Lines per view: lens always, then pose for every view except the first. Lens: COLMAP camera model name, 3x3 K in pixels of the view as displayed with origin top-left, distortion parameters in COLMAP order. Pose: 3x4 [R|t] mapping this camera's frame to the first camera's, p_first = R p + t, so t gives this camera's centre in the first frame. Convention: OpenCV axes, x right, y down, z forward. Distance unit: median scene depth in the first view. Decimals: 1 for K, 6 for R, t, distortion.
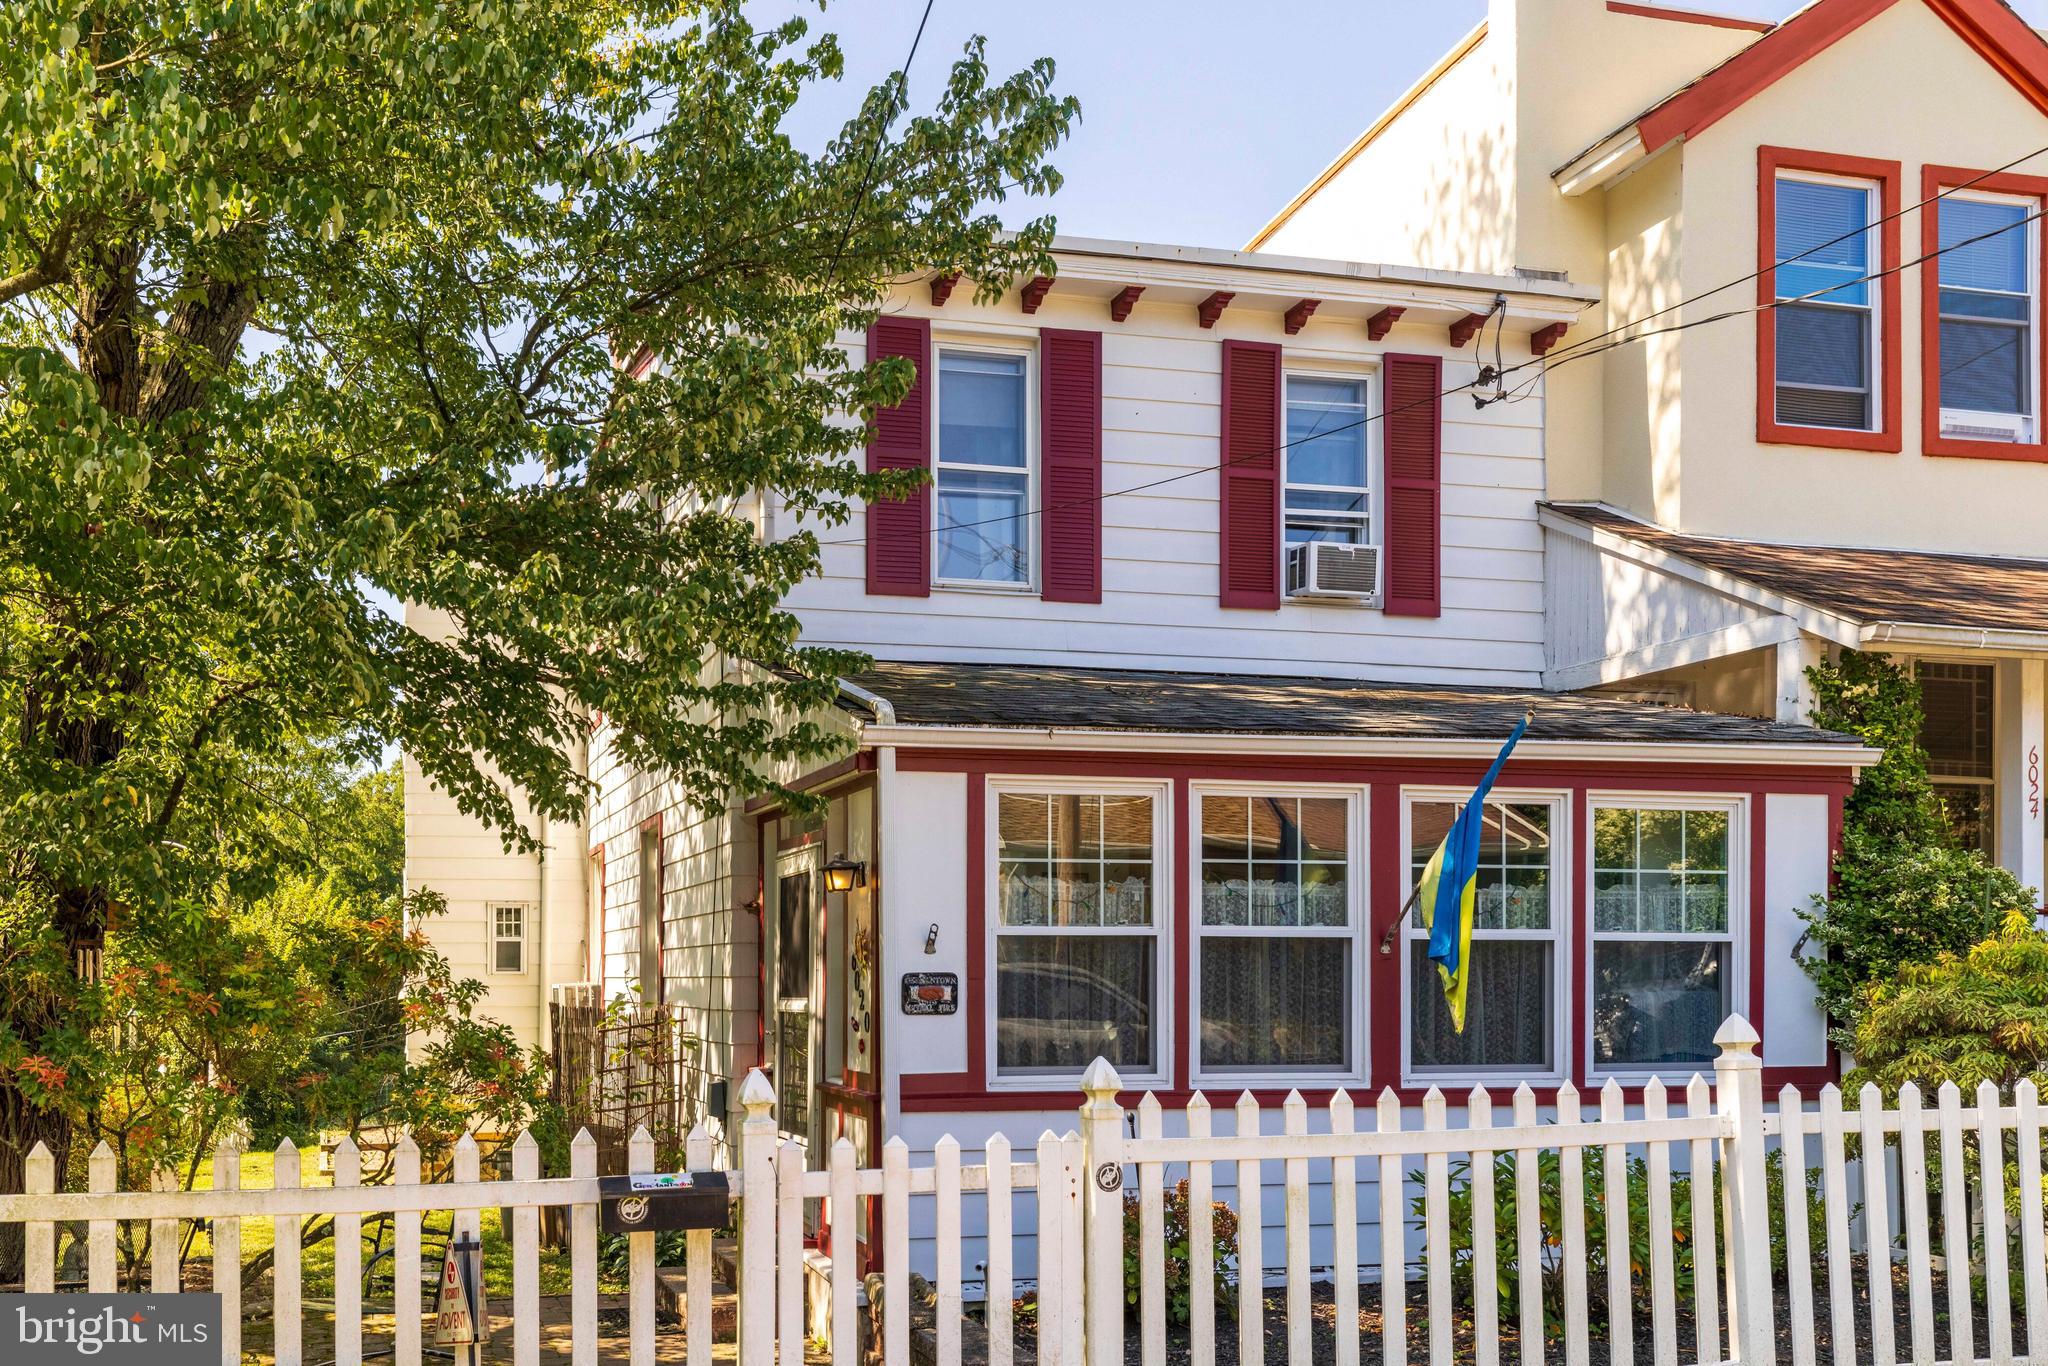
lens RADIAL K [[1307.1, 0, 1024.2], [0, 1307.1, 633.8], [0, 0, 1]] dist [0.000661, -0.005261]
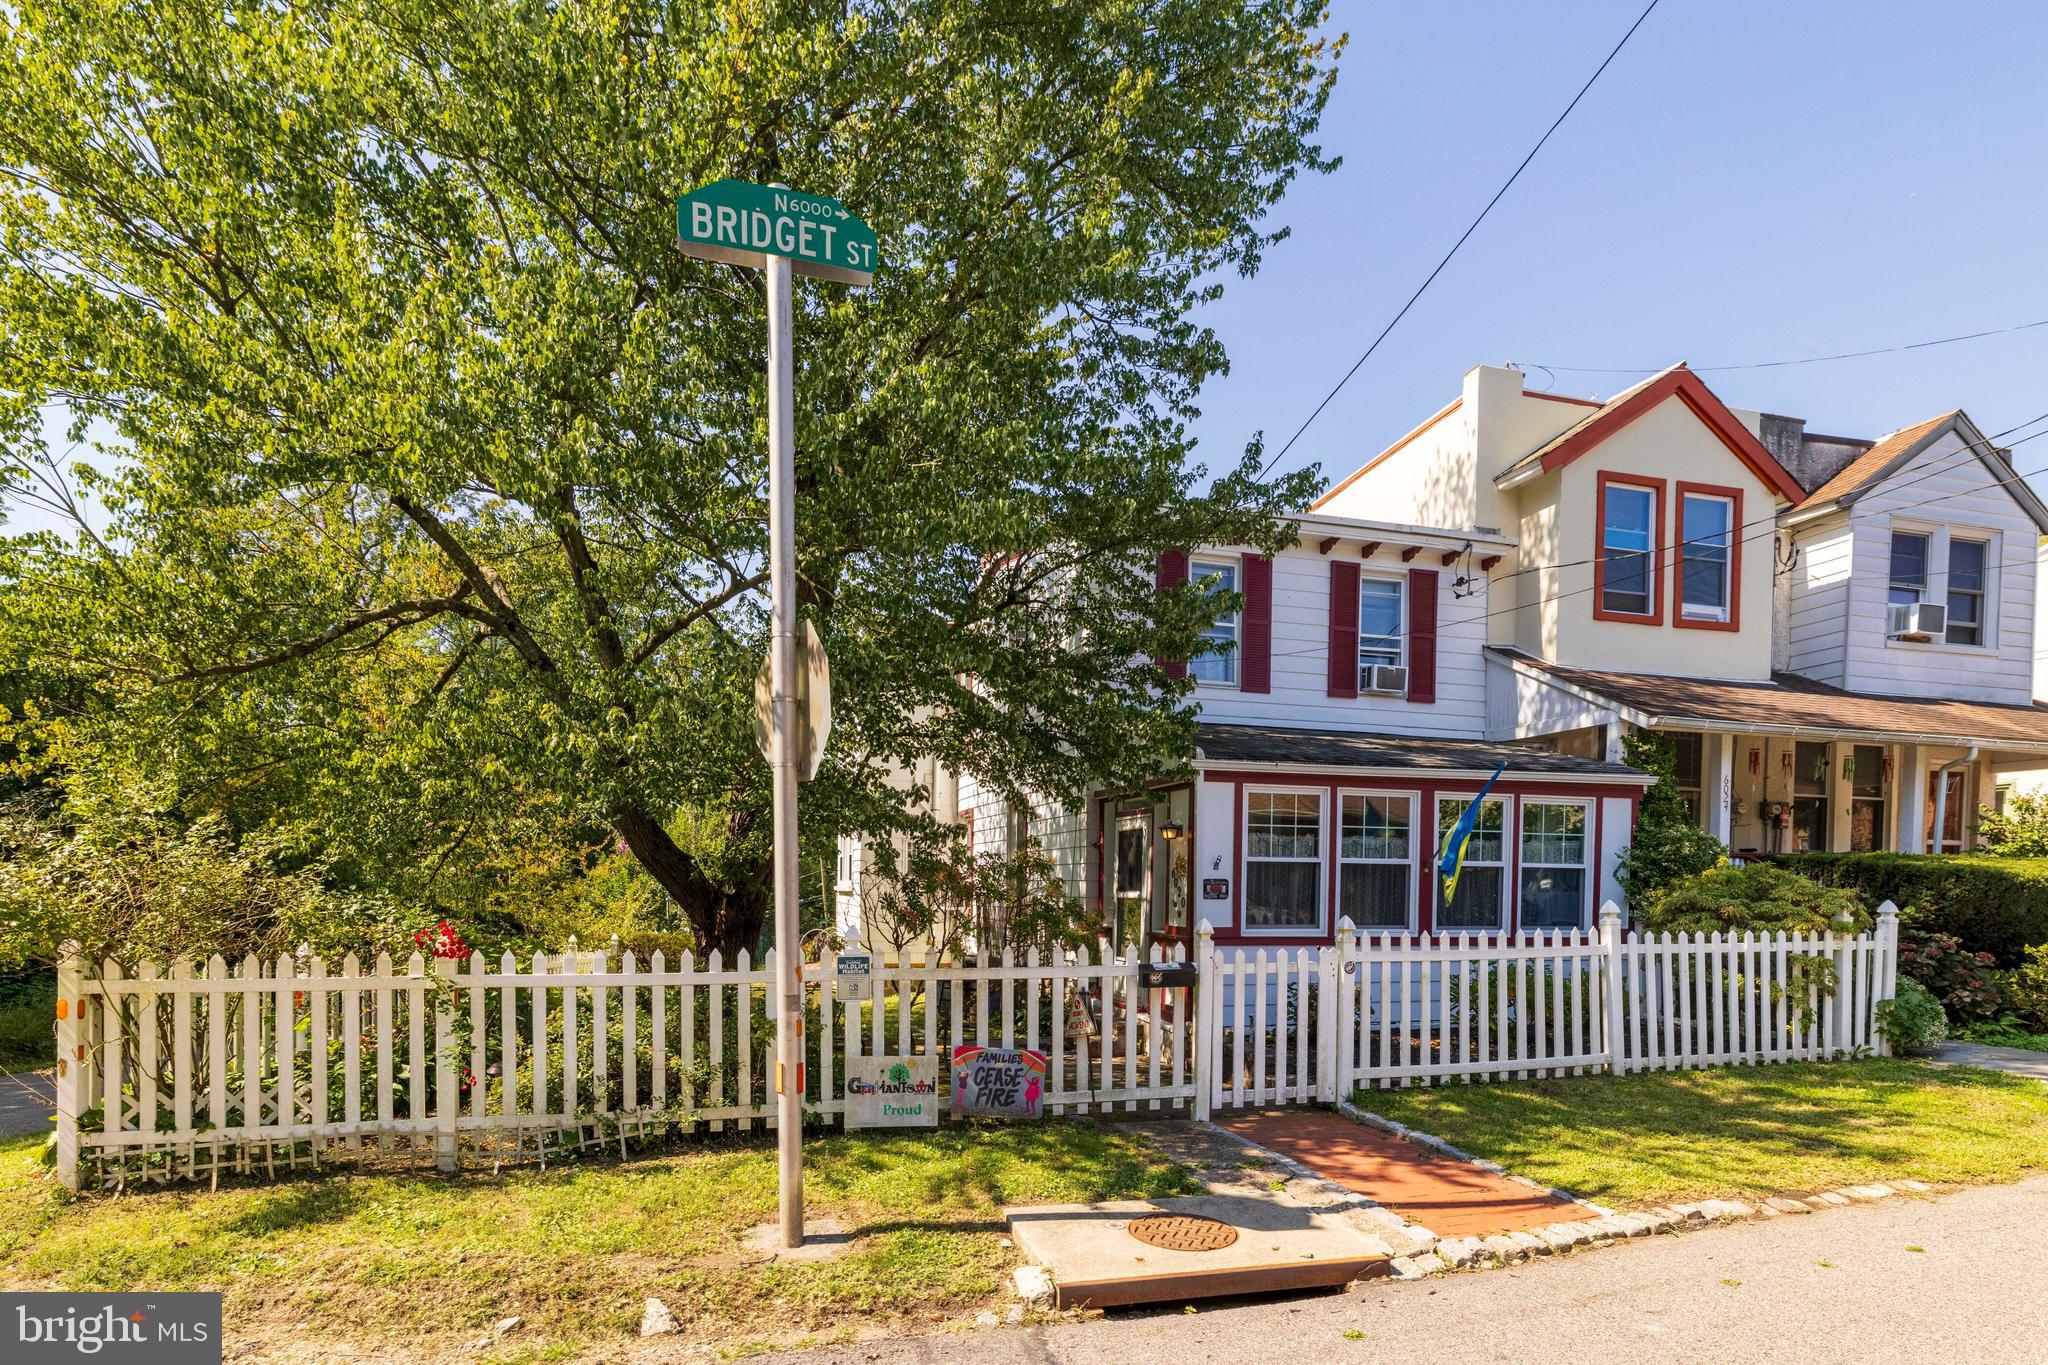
lens RADIAL K [[925.4, 0, 1019.3], [0, 925.4, 654.8], [0, 0, 1]] dist [0.000850, -0.000126]
pose [[0.998586, 0.022629, 0.048102, -0.411975], [-0.022921, 0.999722, 0.005523, -0.086398], [-0.047964, -0.006618, 0.998827, -0.400150]]
